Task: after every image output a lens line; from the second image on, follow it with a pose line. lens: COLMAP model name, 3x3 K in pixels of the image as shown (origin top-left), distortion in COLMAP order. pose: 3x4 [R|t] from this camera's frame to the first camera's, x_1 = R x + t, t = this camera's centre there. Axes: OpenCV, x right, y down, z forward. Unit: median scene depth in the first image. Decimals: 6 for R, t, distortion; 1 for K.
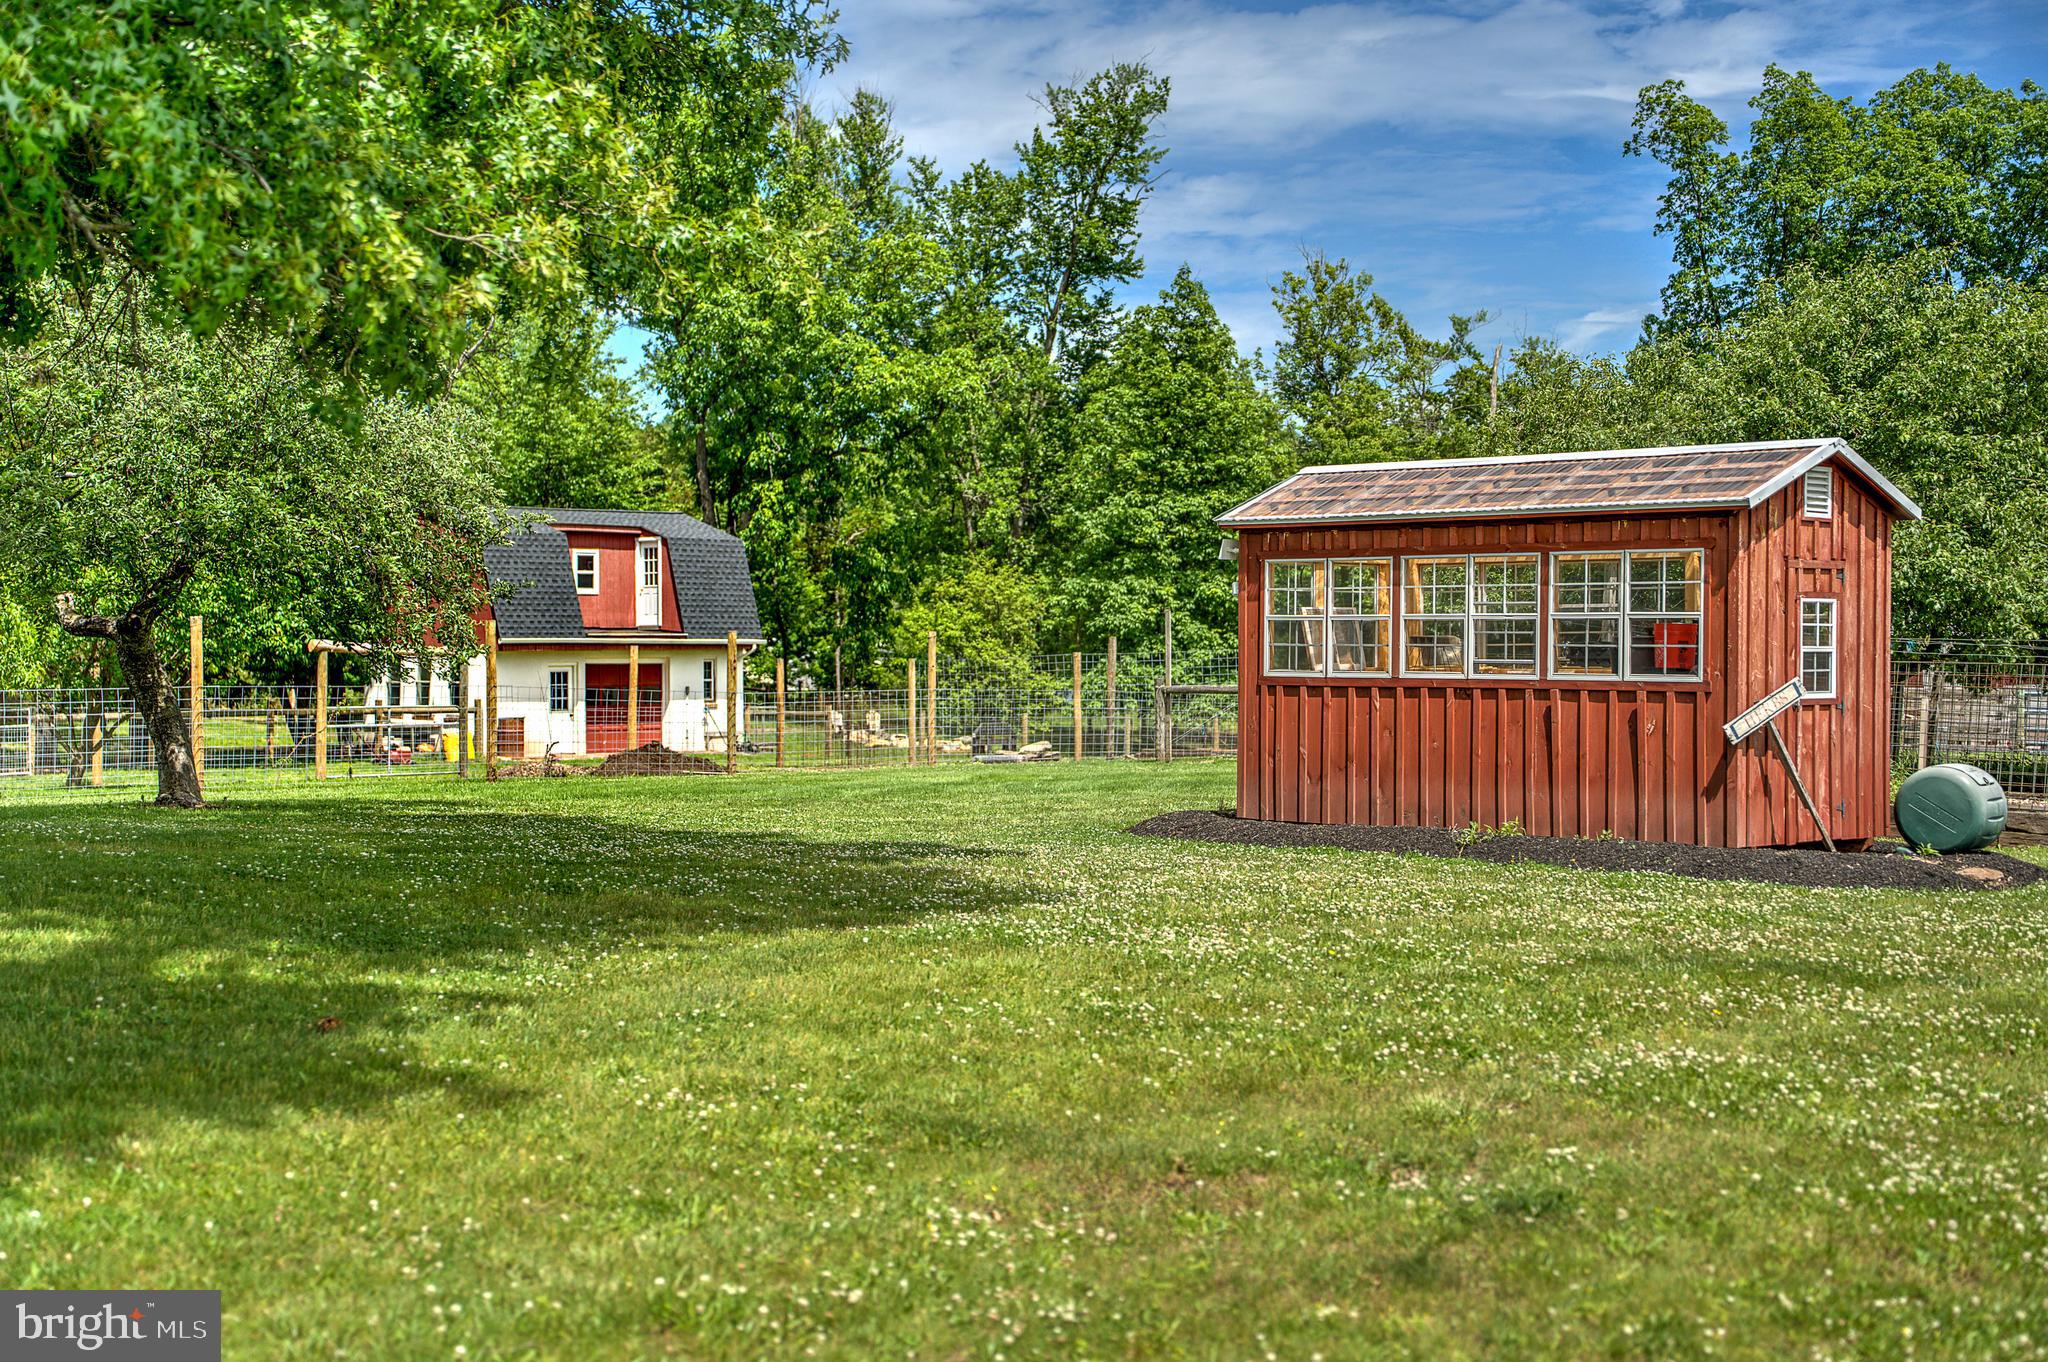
lens RADIAL K [[2801.7, 0, 1063.3], [0, 2801.7, 616.6], [0, 0, 1]] dist [0.250895, 0.000000]
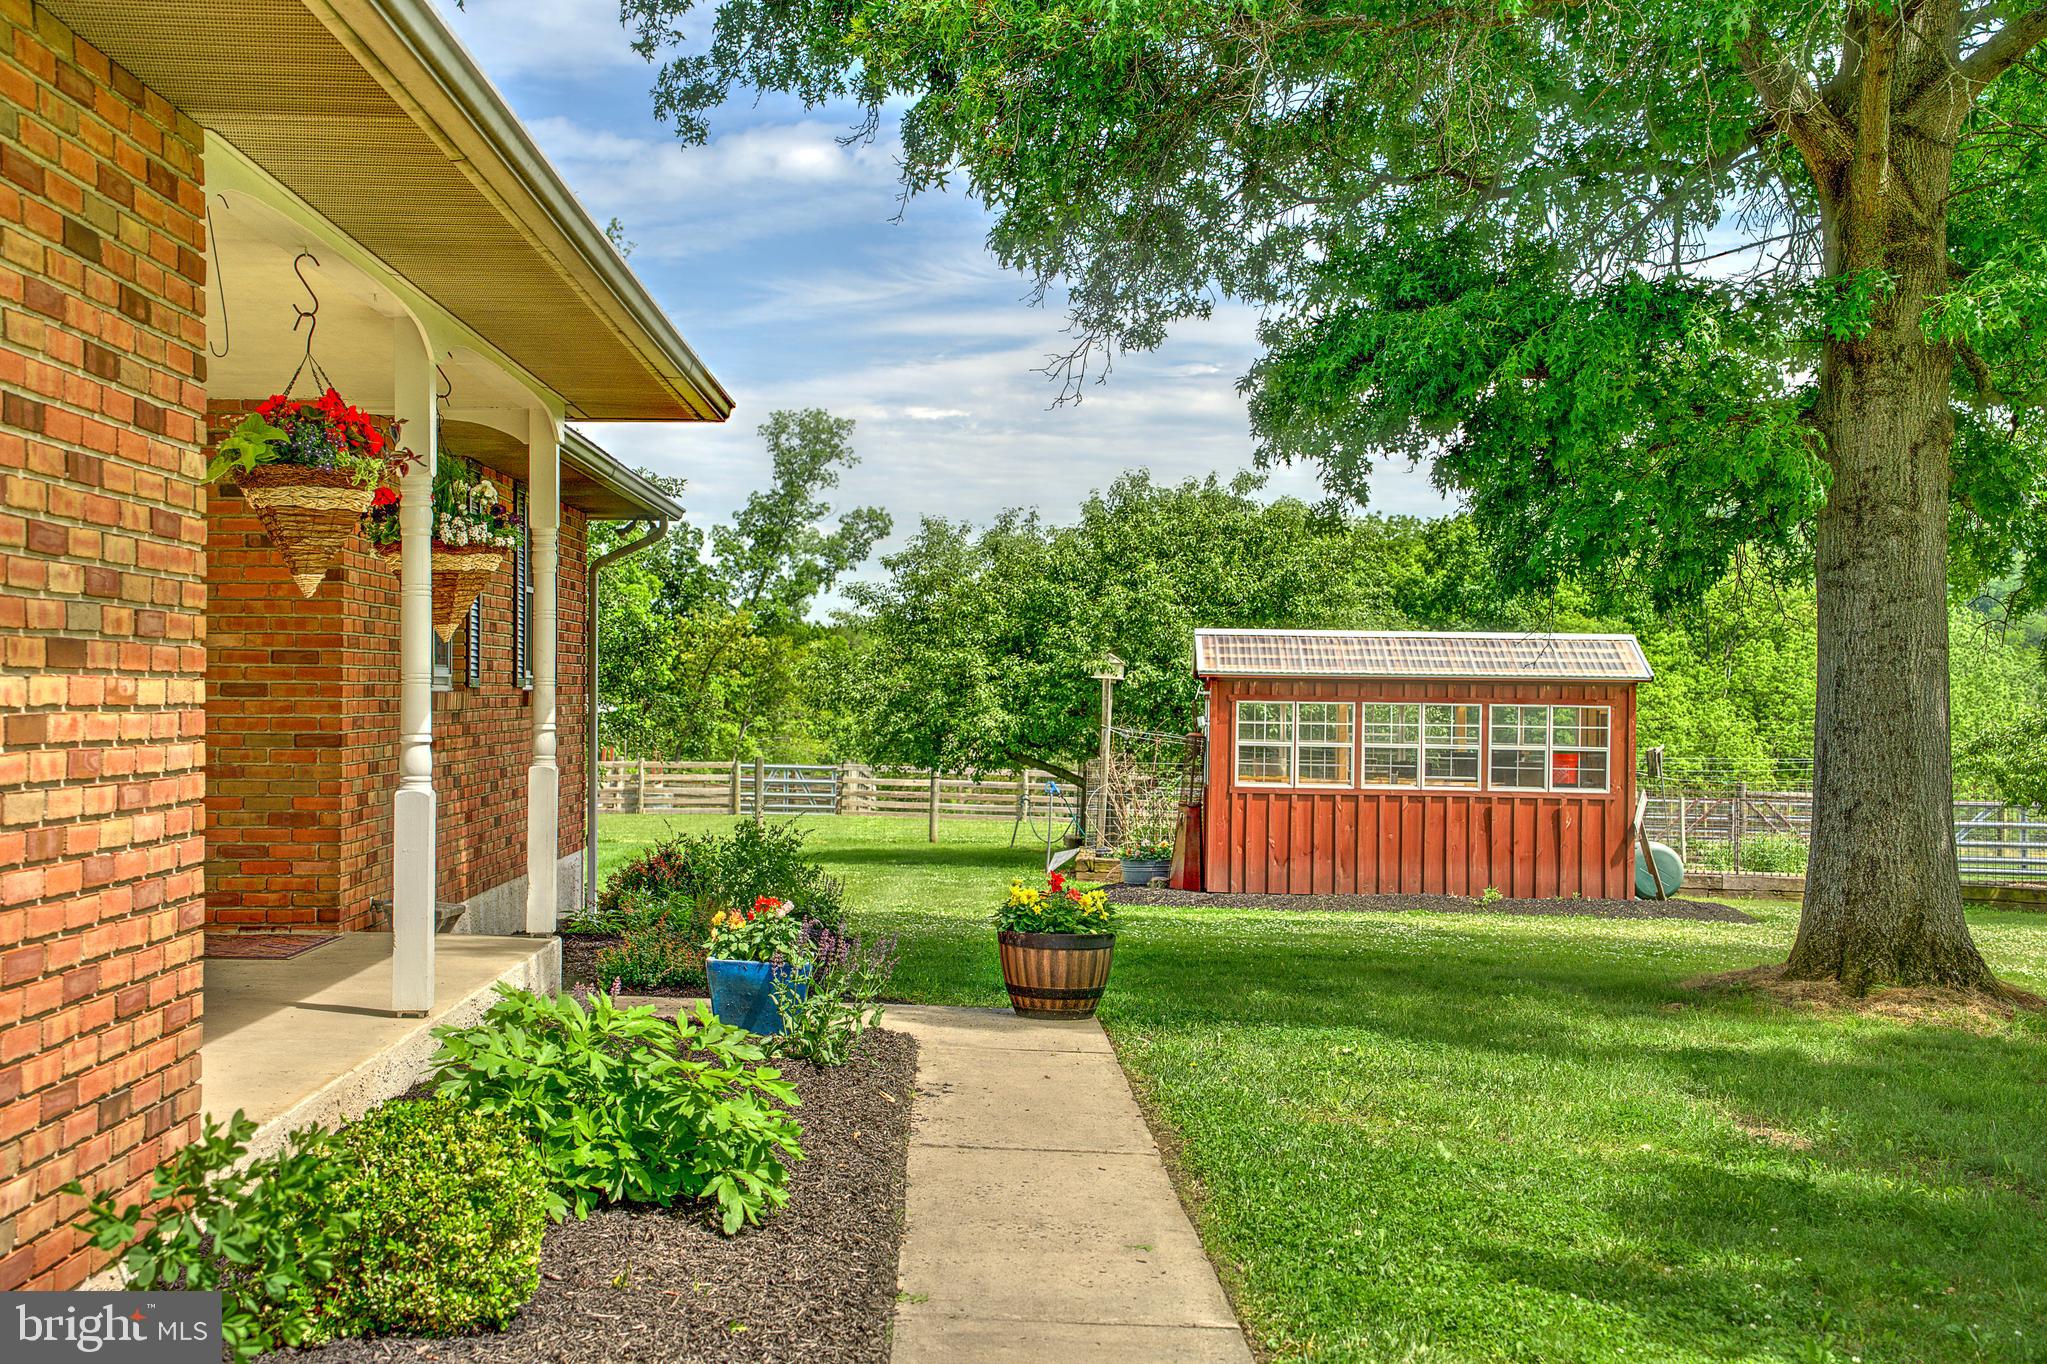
lens RADIAL K [[2675.5, 0, 1039.2], [0, 2675.5, 689.5], [0, 0, 1]] dist [0.192465, 0.000000]
pose [[0.733596, 0.012334, 0.679474, -0.244946], [-0.019279, 0.999811, 0.002665, -0.007705], [-0.679312, -0.015054, 0.733695, 0.030804]]
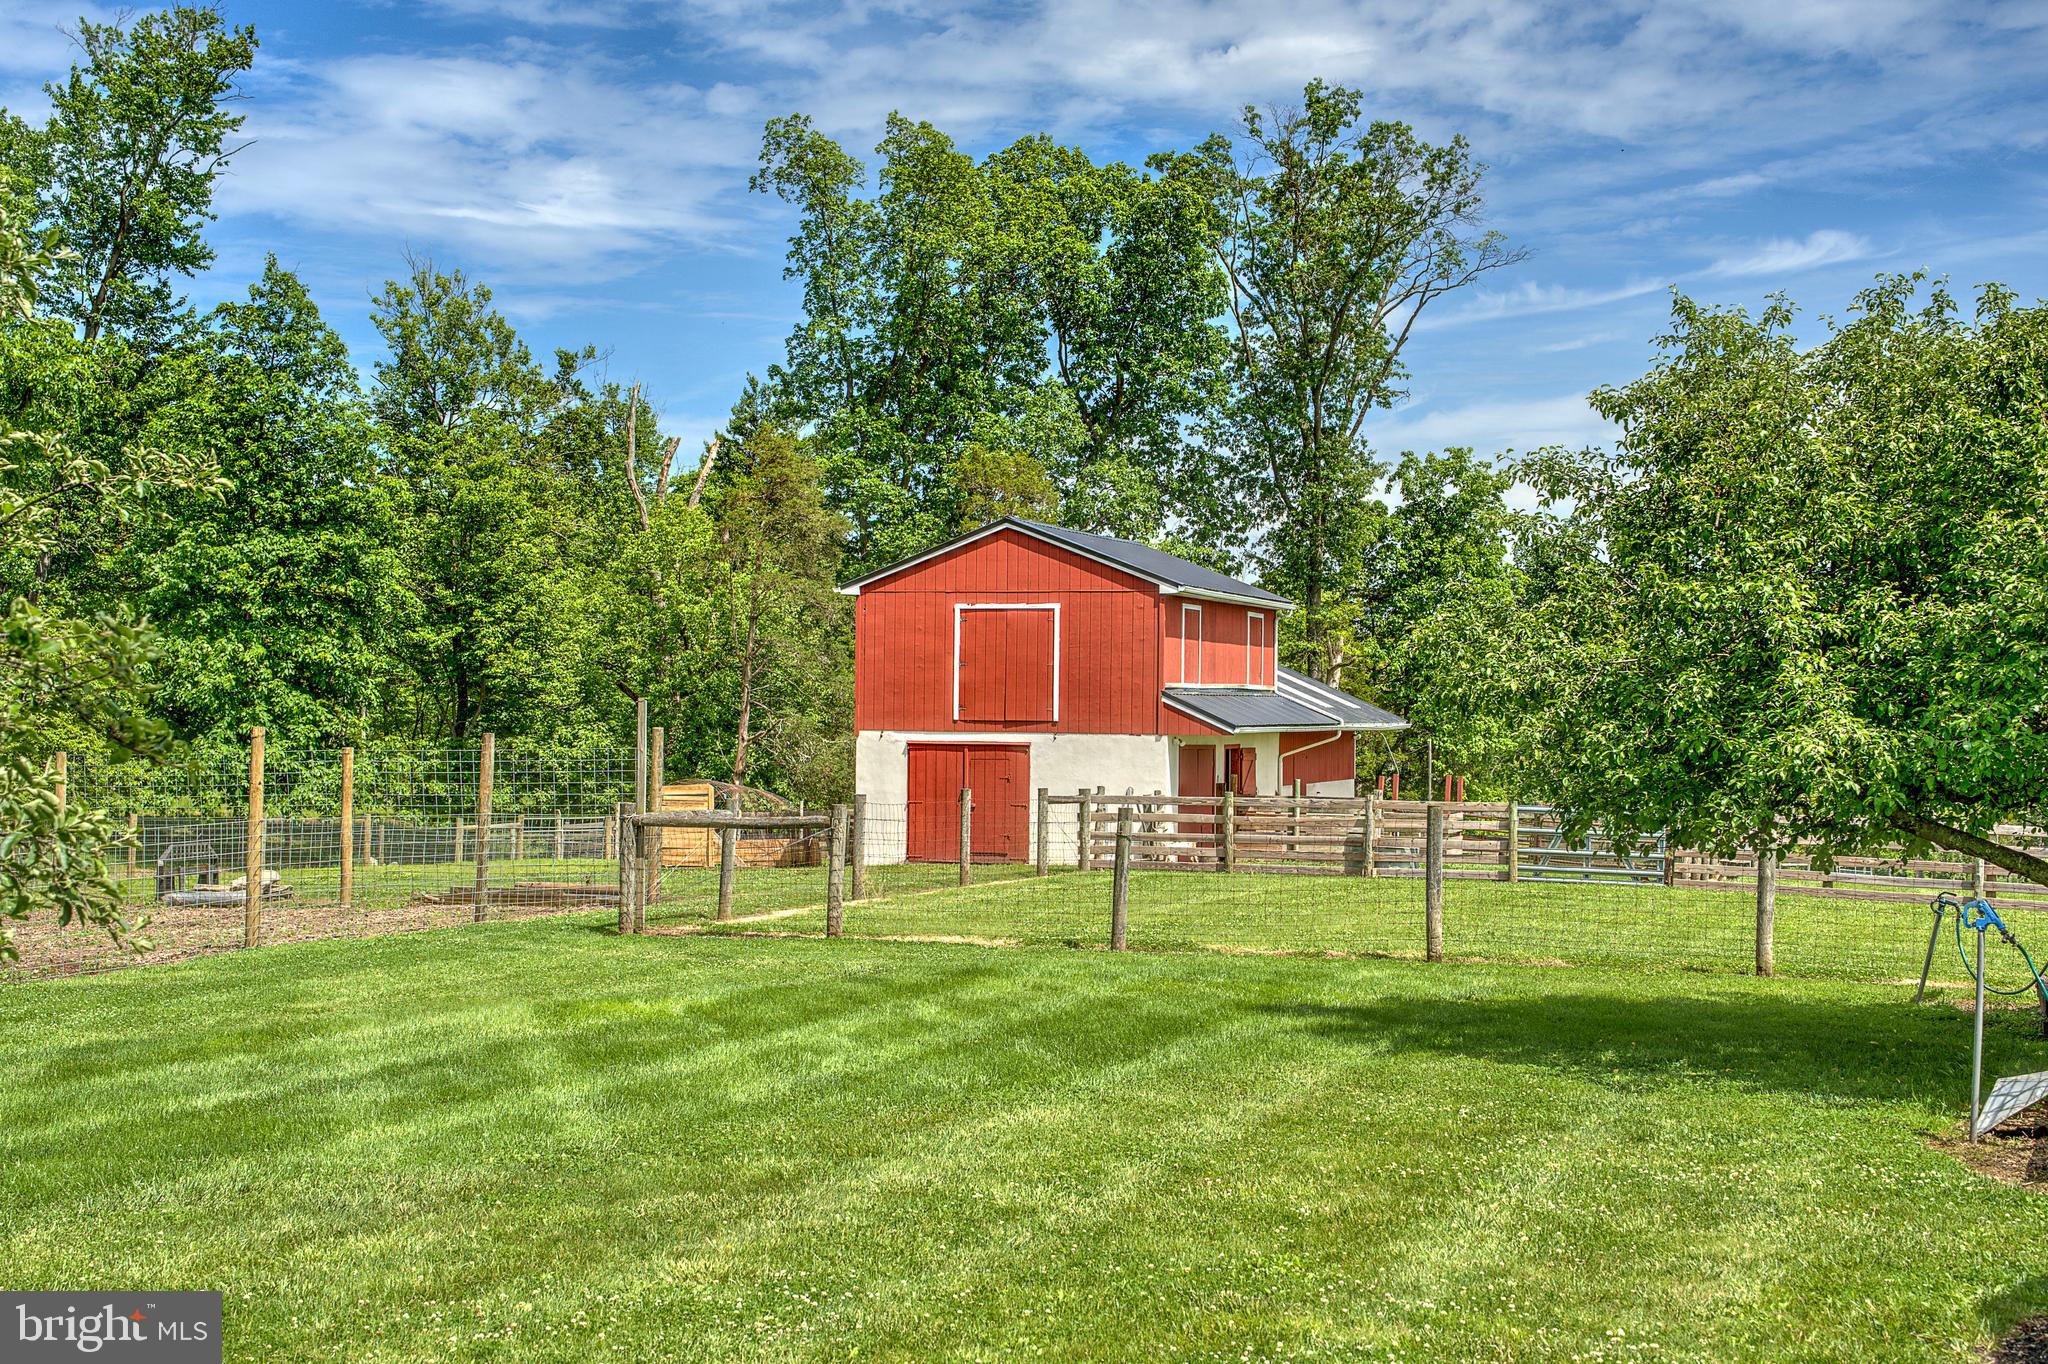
lens RADIAL K [[2676.8, 0, 1028.1], [0, 2676.8, 640.0], [0, 0, 1]] dist [0.192465, 0.000000]
pose [[0.922890, 0.023890, 0.384322, -0.069491], [-0.018728, 0.999677, -0.017169, -0.003922], [-0.384608, 0.008647, 0.923039, 0.212276]]
